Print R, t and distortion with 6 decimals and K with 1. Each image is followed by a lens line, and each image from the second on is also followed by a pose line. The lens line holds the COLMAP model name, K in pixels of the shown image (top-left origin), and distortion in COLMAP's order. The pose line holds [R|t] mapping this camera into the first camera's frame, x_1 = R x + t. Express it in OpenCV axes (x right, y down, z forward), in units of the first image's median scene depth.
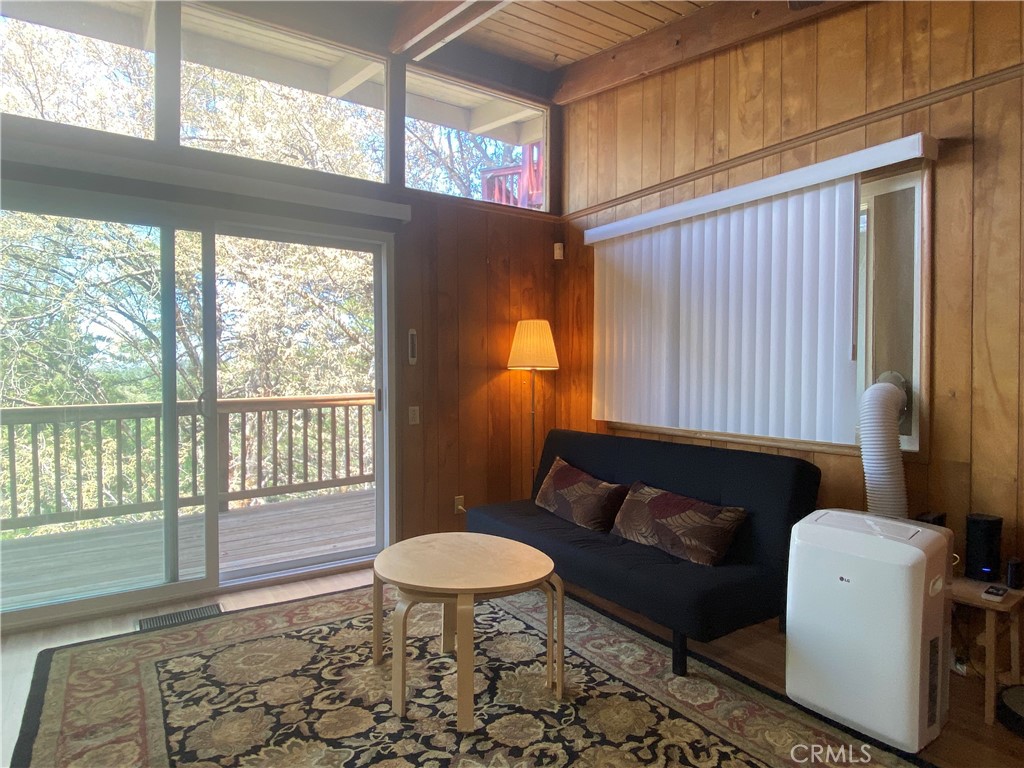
lens RADIAL K [[611.9, 0, 512.0], [0, 611.9, 384.0], [0, 0, 1]] dist [0.046609, -0.046932]
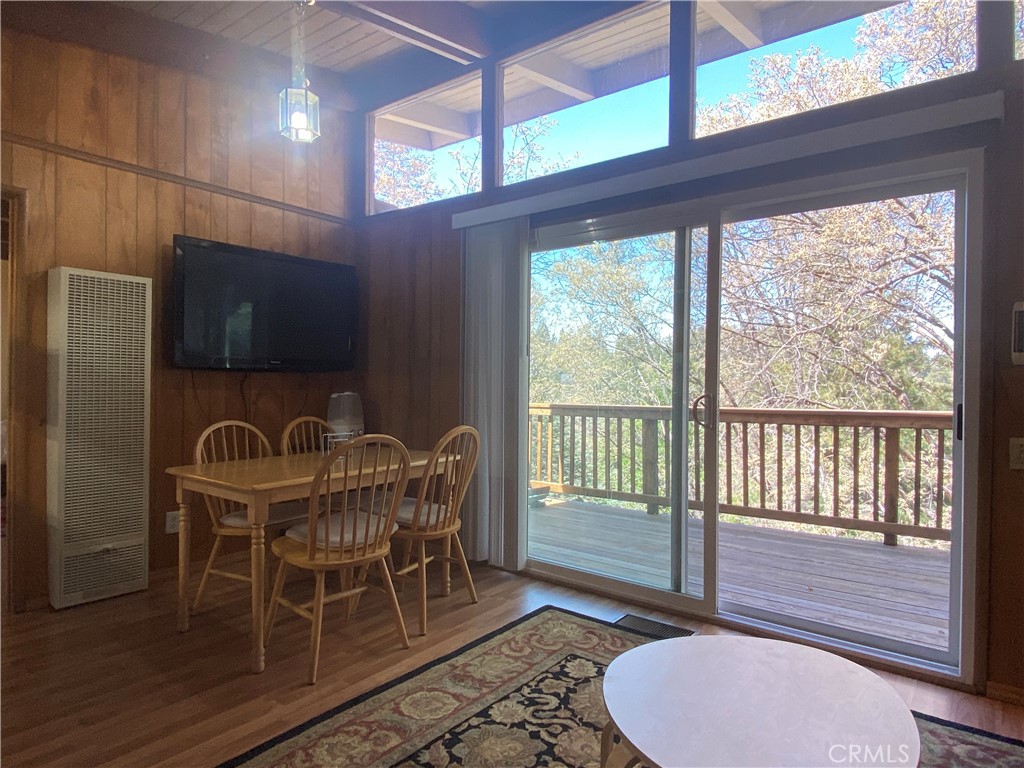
lens RADIAL K [[611.9, 0, 512.0], [0, 611.9, 384.0], [0, 0, 1]] dist [0.046609, -0.046932]
pose [[0.305110, 0.014169, -0.952212, 0.358673], [-0.023048, 0.999706, 0.007491, -0.009990], [0.952038, 0.019661, 0.305347, 0.552475]]
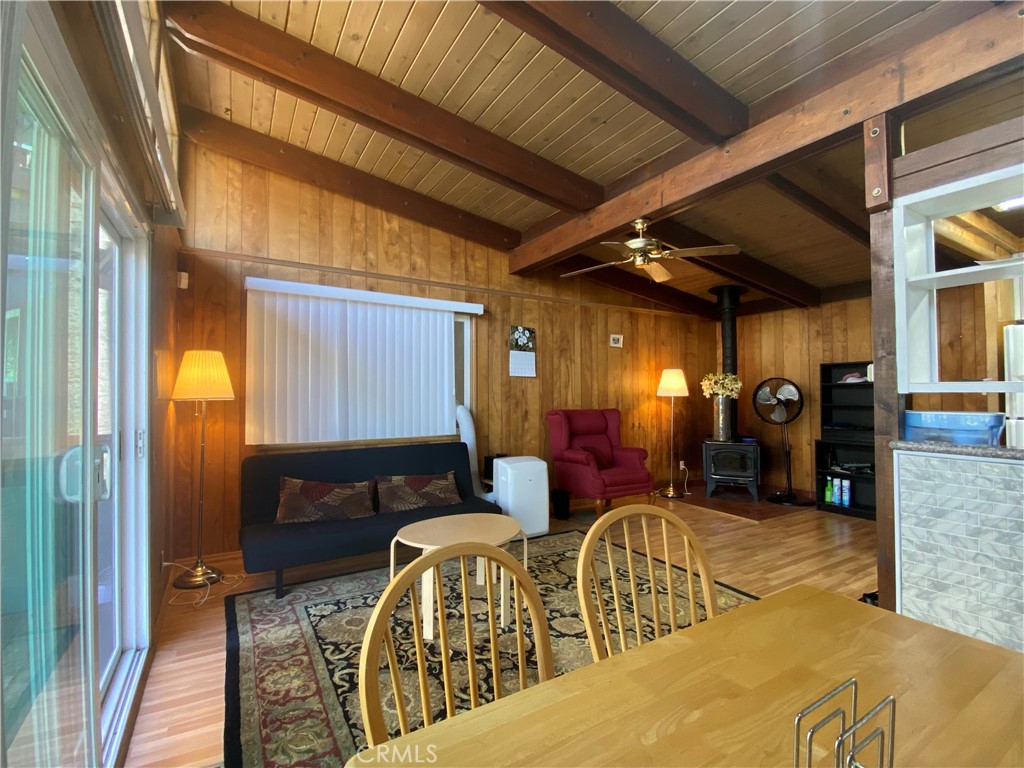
lens RADIAL K [[465.3, 0, 515.2], [0, 465.3, 383.9], [0, 0, 1]] dist [0.048579, -0.053875]
pose [[0.050376, 0.020919, 0.998511, -1.123650], [0.016534, 0.999626, -0.021777, -0.042154], [-0.998593, 0.017606, 0.050011, 0.736465]]
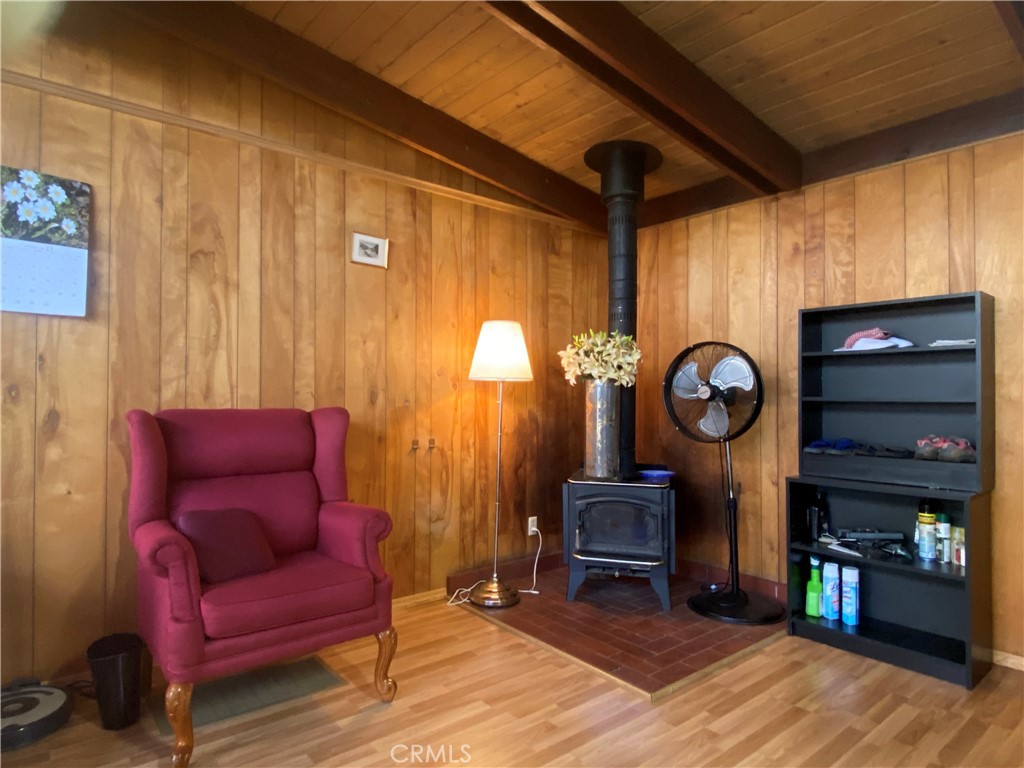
lens RADIAL K [[611.9, 0, 512.0], [0, 611.9, 384.0], [0, 0, 1]] dist [0.046609, -0.046932]
pose [[-0.105529, 0.012473, 0.994338, -0.179512], [0.007108, 0.999905, -0.011788, 0.003738], [-0.994391, 0.005824, -0.105608, 0.214828]]
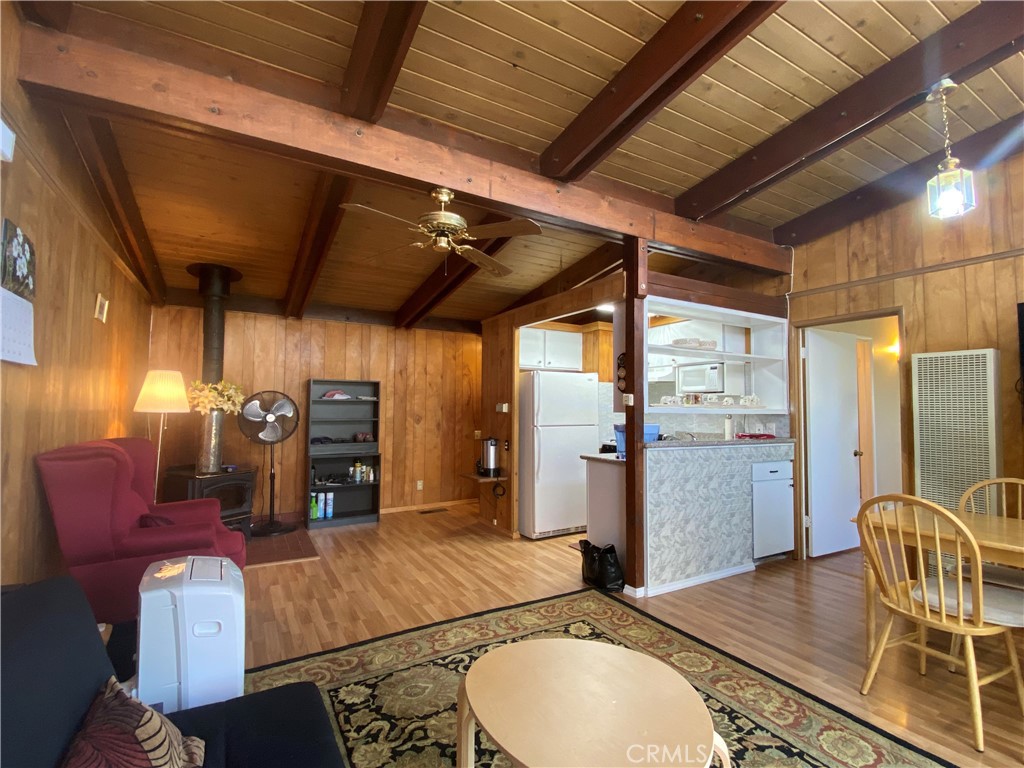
lens RADIAL K [[469.3, 0, 509.6], [0, 469.3, 384.5], [0, 0, 1]] dist [0.018183, -0.020237]
pose [[-0.996885, -0.007889, 0.078476, -0.030100], [-0.010843, 0.999246, -0.037293, -0.061520], [-0.078123, -0.038028, -0.996218, 1.444523]]
